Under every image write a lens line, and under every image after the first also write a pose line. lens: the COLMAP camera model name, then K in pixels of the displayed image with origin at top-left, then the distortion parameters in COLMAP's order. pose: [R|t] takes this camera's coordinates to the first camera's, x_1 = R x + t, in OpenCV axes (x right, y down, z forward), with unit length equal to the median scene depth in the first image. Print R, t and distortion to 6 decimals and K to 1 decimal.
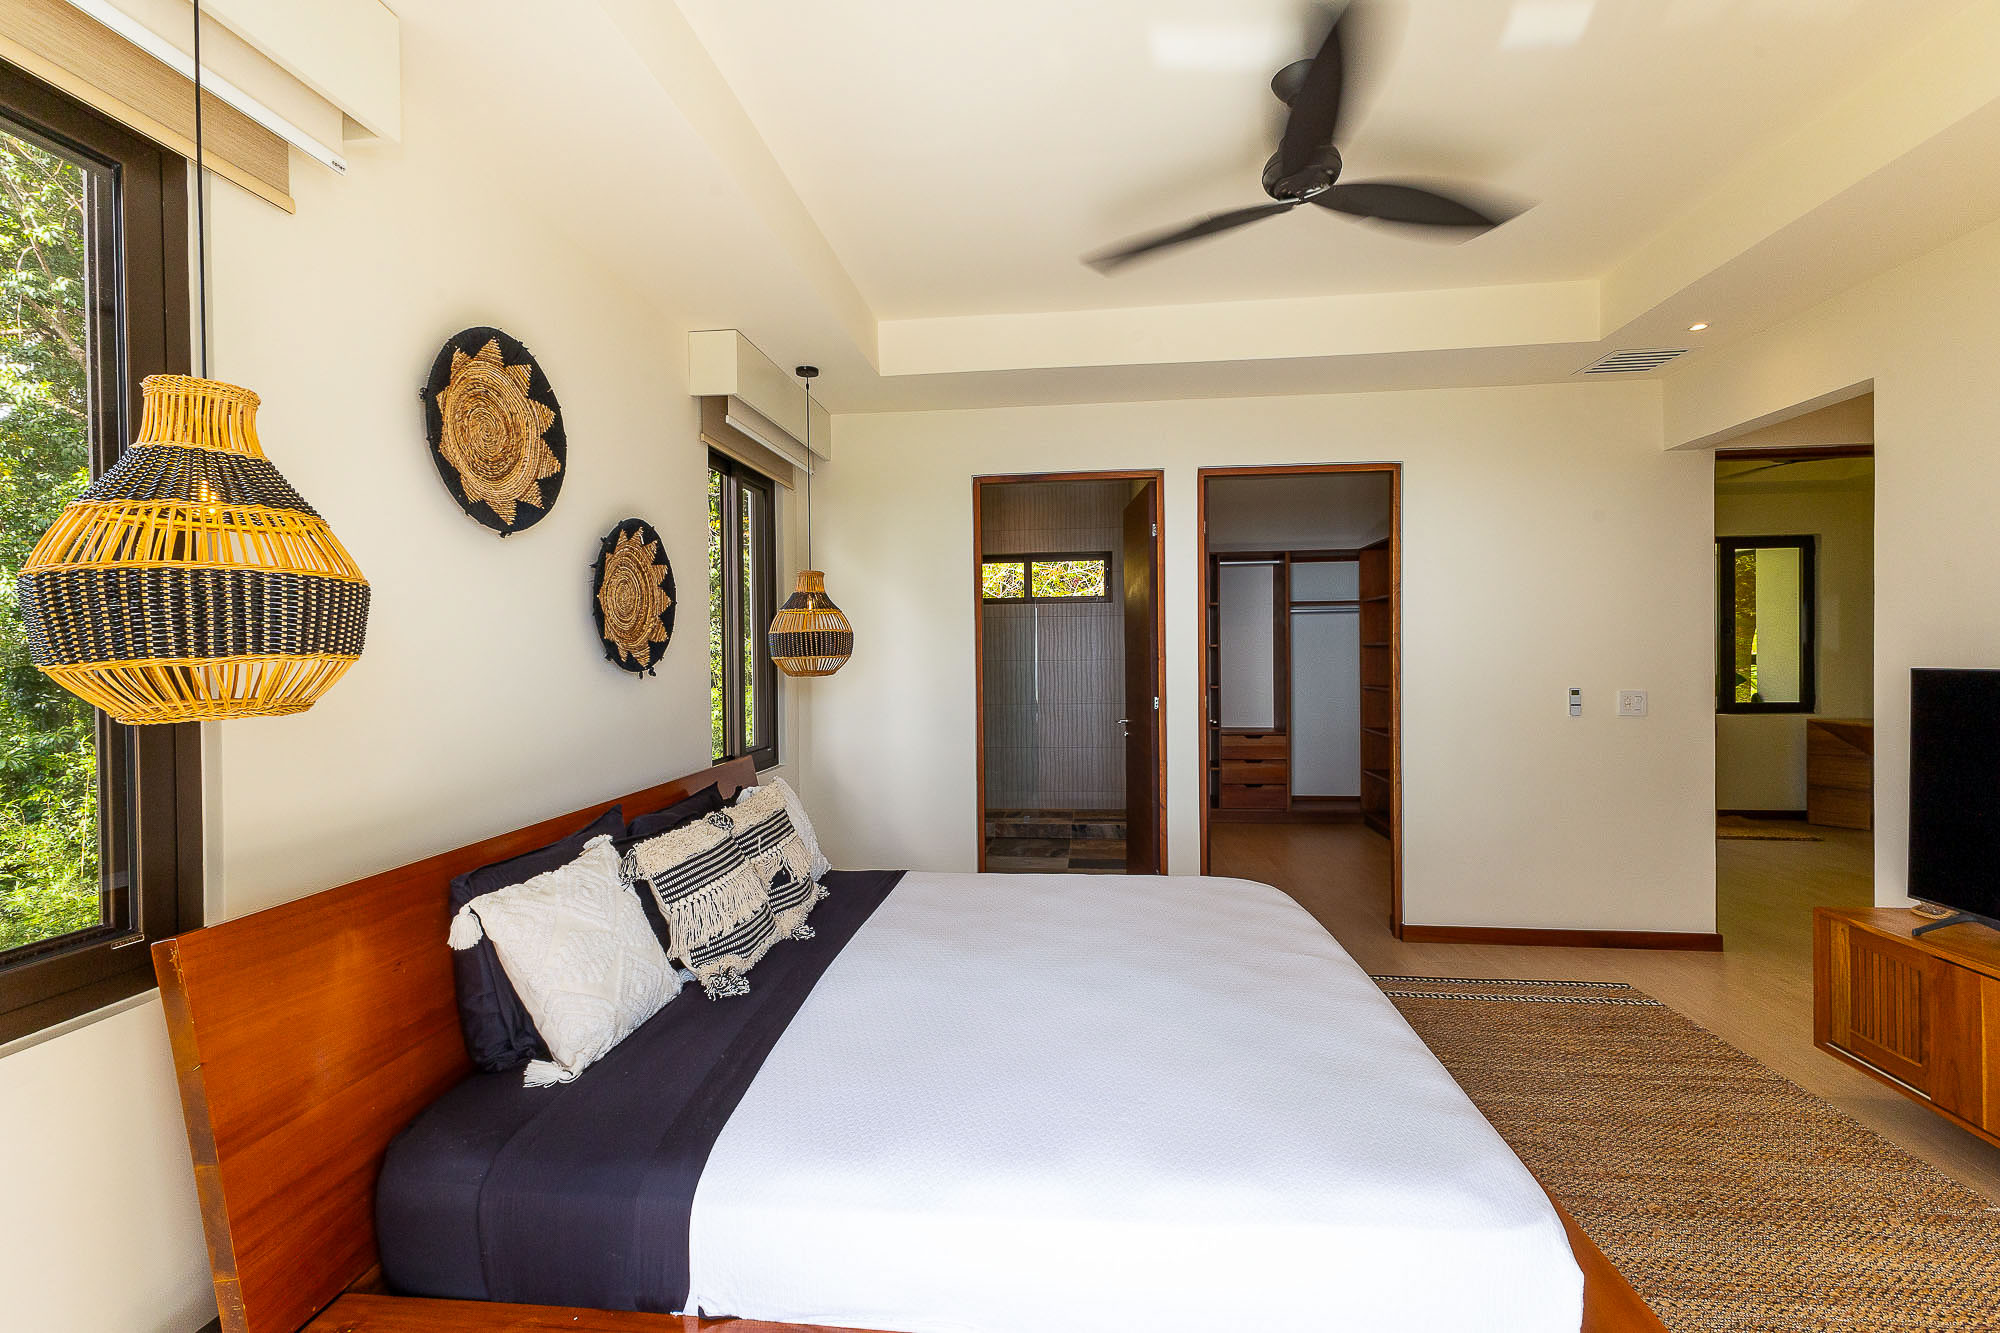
lens RADIAL K [[838.1, 0, 1003.7], [0, 838.1, 660.6], [0, 0, 1]] dist [0.000345, 0.000160]
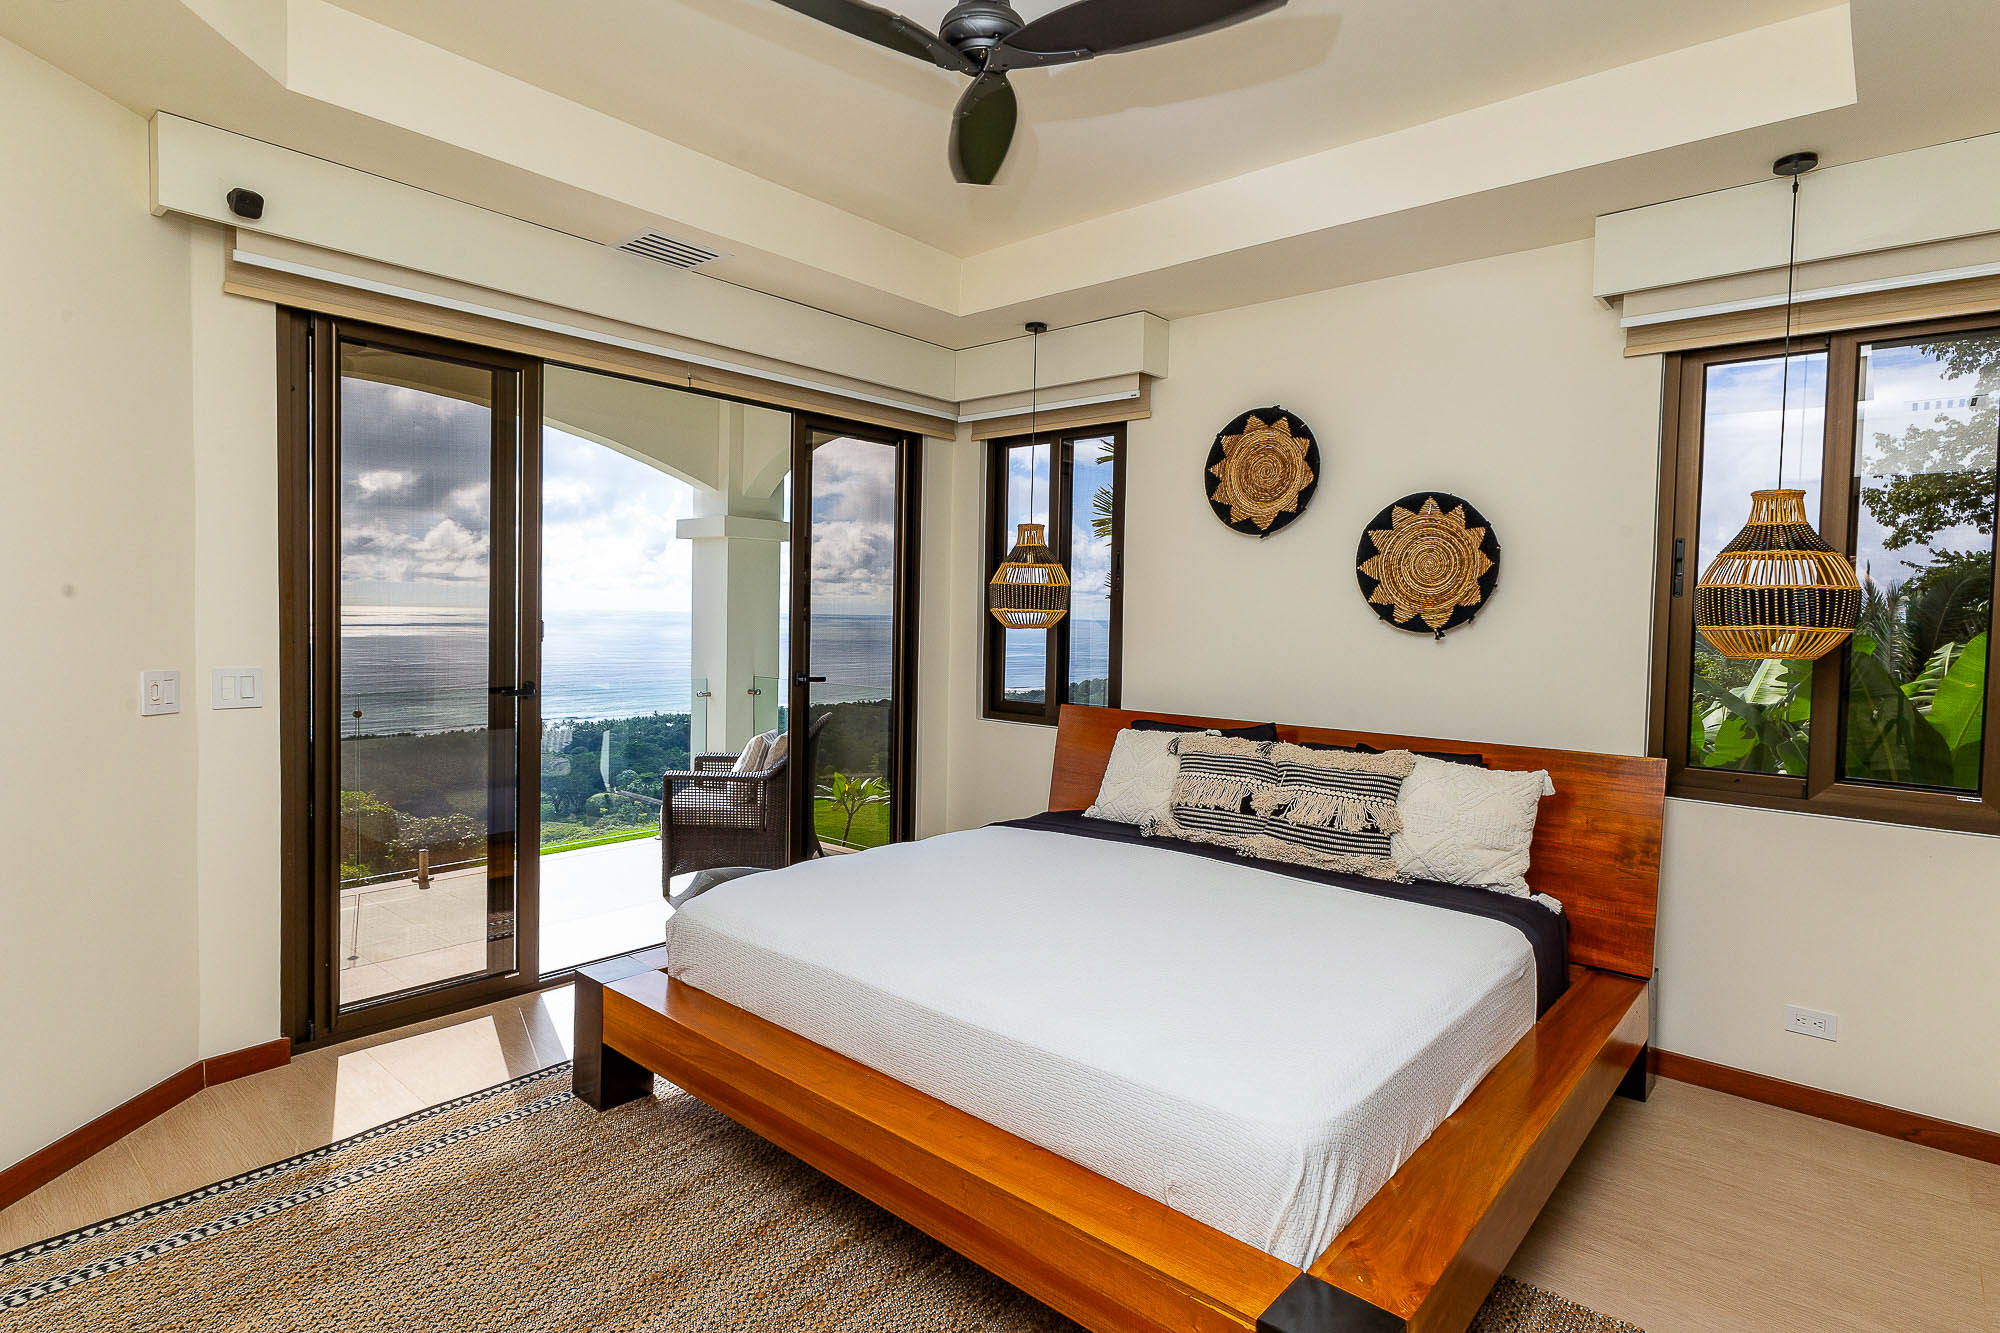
lens RADIAL K [[1030.0, 0, 997.4], [0, 1030.0, 654.4], [0, 0, 1]] dist [0.041333, -0.000870]
pose [[-0.567501, 0.036234, -0.822575, 0.992928], [-0.018065, 0.998243, 0.056435, -0.024616], [0.823174, 0.046887, -0.565849, 1.320042]]
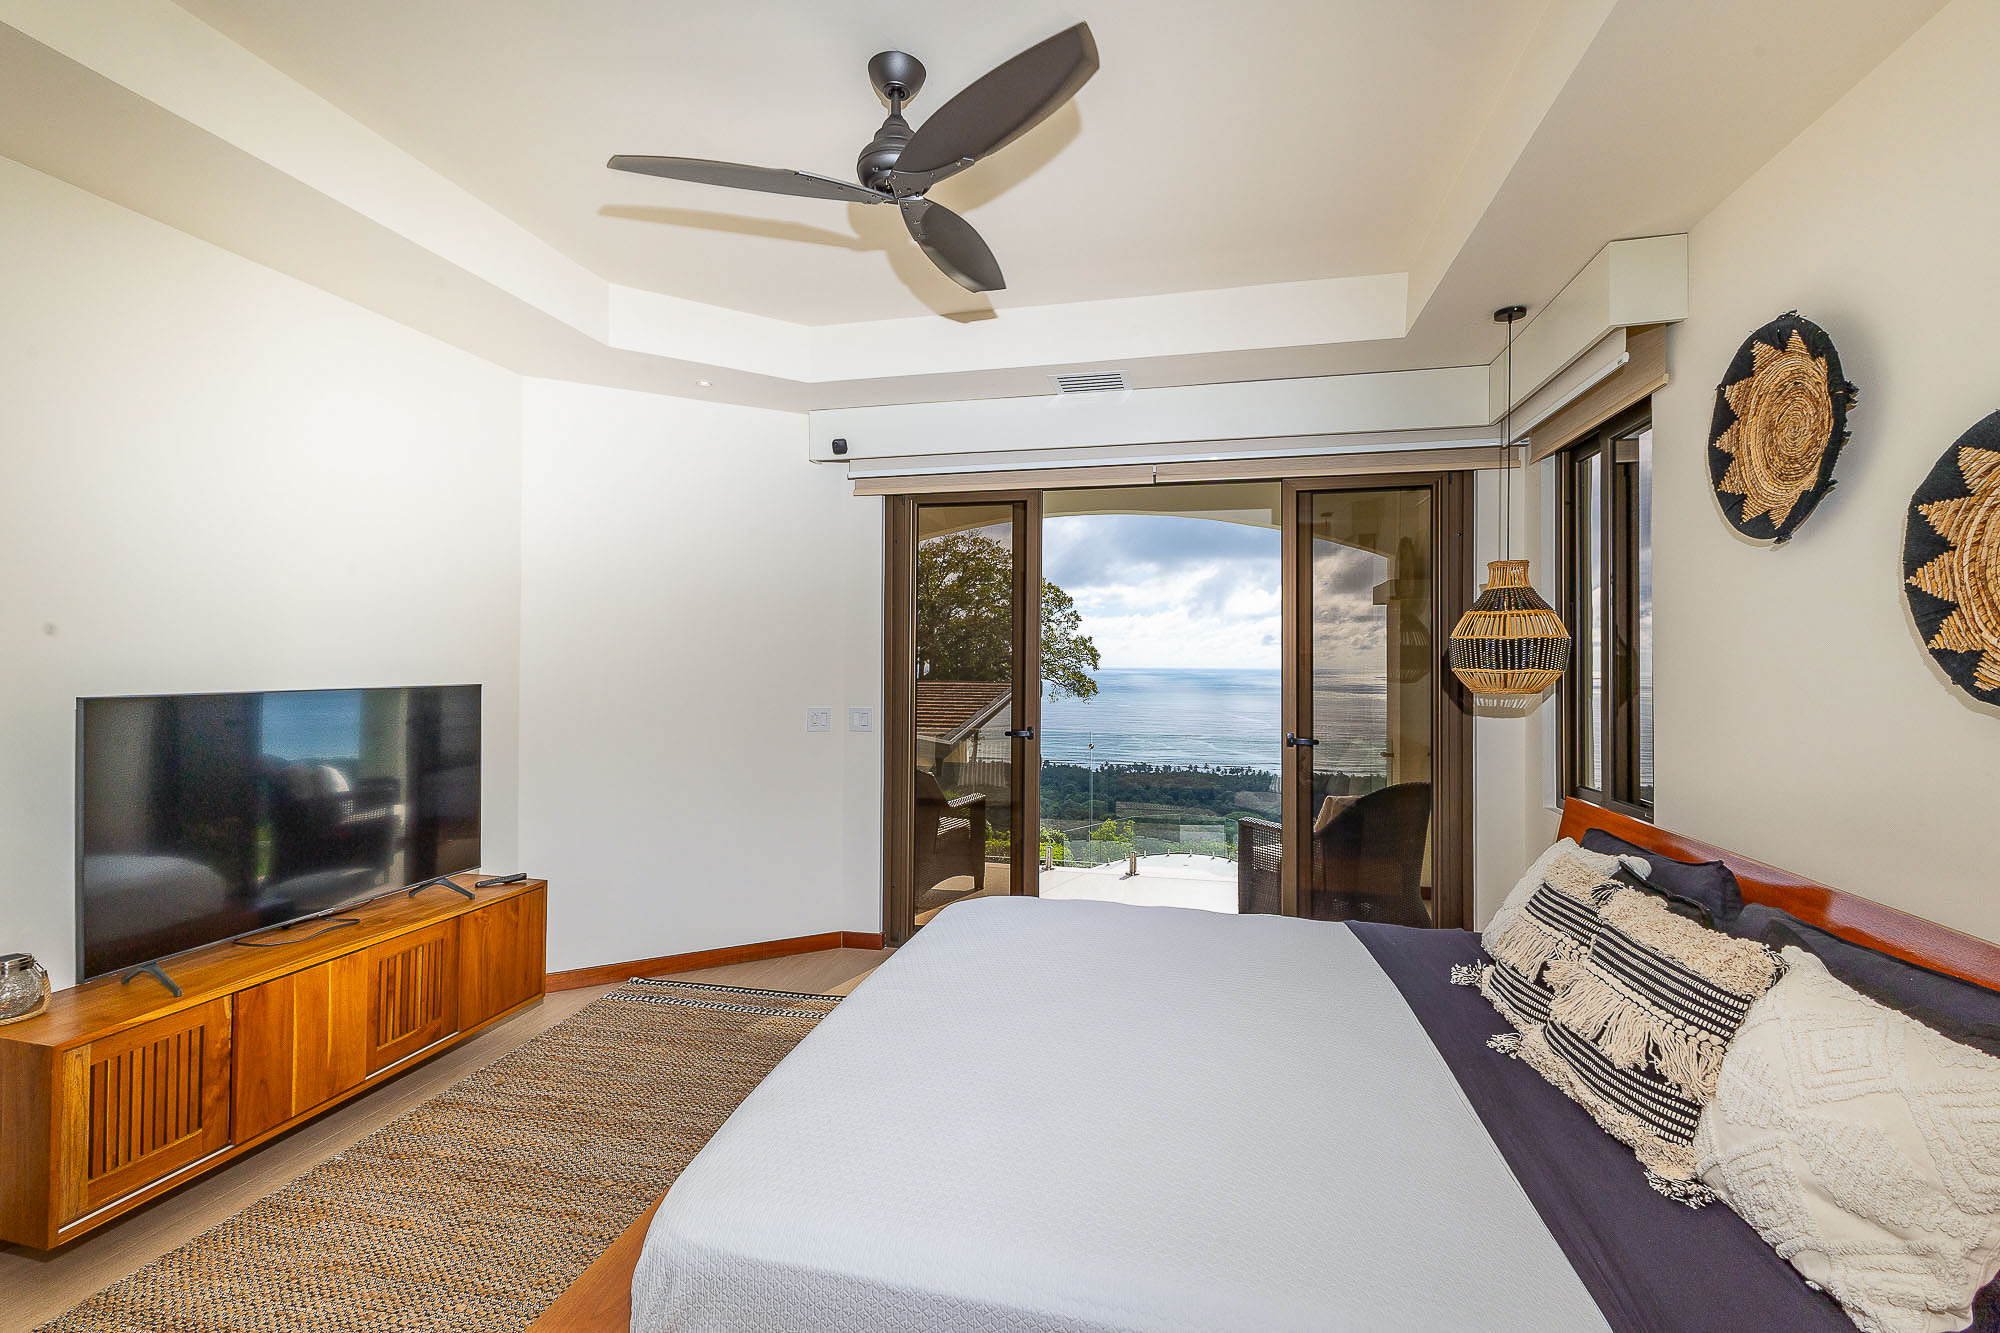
lens RADIAL K [[898.1, 0, 992.6], [0, 898.1, 648.5], [0, 0, 1]] dist [-0.001178, -0.000186]
pose [[-0.991269, 0.007851, 0.131623, 0.095399], [0.006437, 0.999917, -0.011164, -0.021998], [-0.131700, -0.010220, -0.991237, 1.616321]]
